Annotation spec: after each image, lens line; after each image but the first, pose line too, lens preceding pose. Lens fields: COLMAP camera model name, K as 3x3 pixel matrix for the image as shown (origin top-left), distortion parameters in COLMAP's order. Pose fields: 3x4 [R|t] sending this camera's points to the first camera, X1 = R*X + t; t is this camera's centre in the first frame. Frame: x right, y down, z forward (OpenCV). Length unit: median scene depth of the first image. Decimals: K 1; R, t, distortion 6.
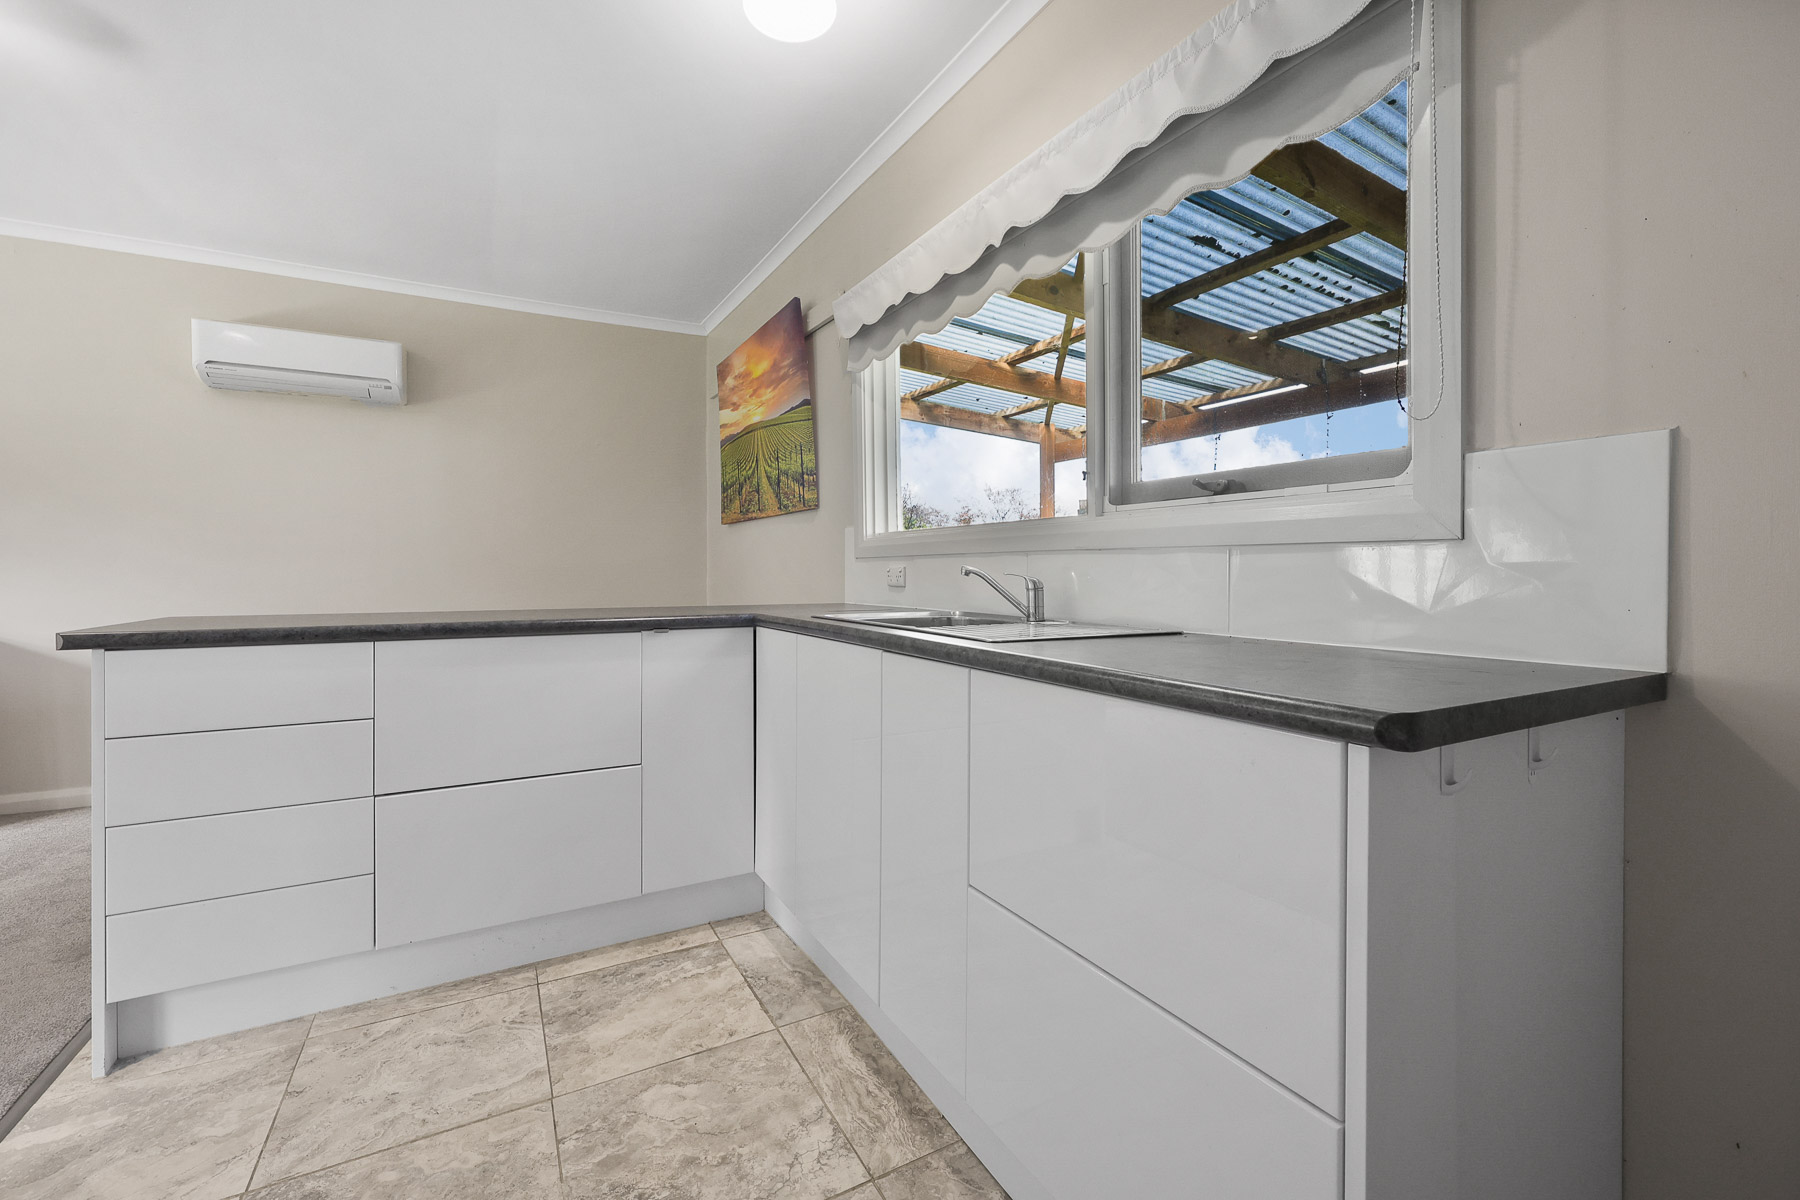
lens RADIAL K [[744.1, 0, 892.2], [0, 744.1, 573.1], [0, 0, 1]] dist [-0.001089, -0.000166]
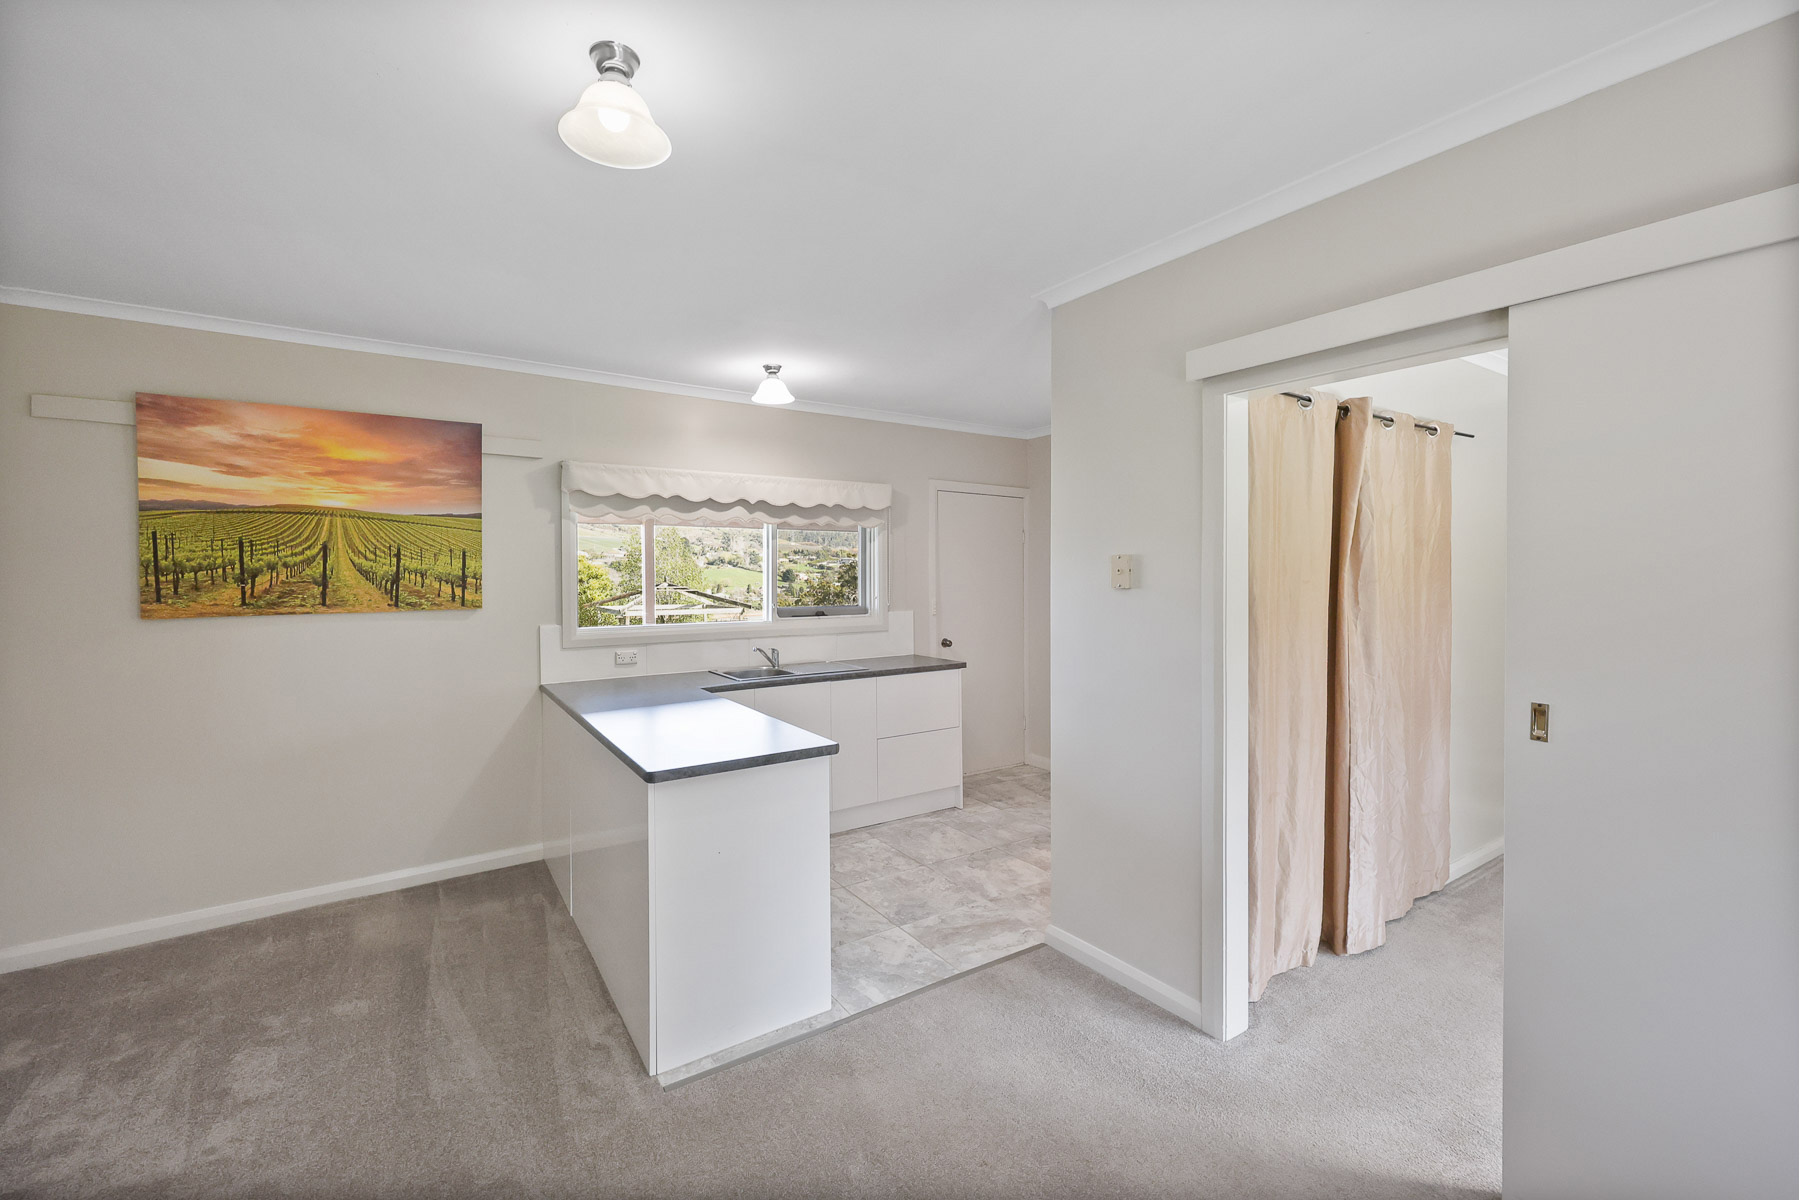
lens RADIAL K [[744.1, 0, 892.2], [0, 744.1, 573.1], [0, 0, 1]] dist [-0.001089, -0.000166]
pose [[-0.088061, -0.001584, 0.996114, -1.285214], [0.004305, 0.999989, 0.001971, -0.140390], [-0.996106, 0.004462, -0.088053, 0.470159]]
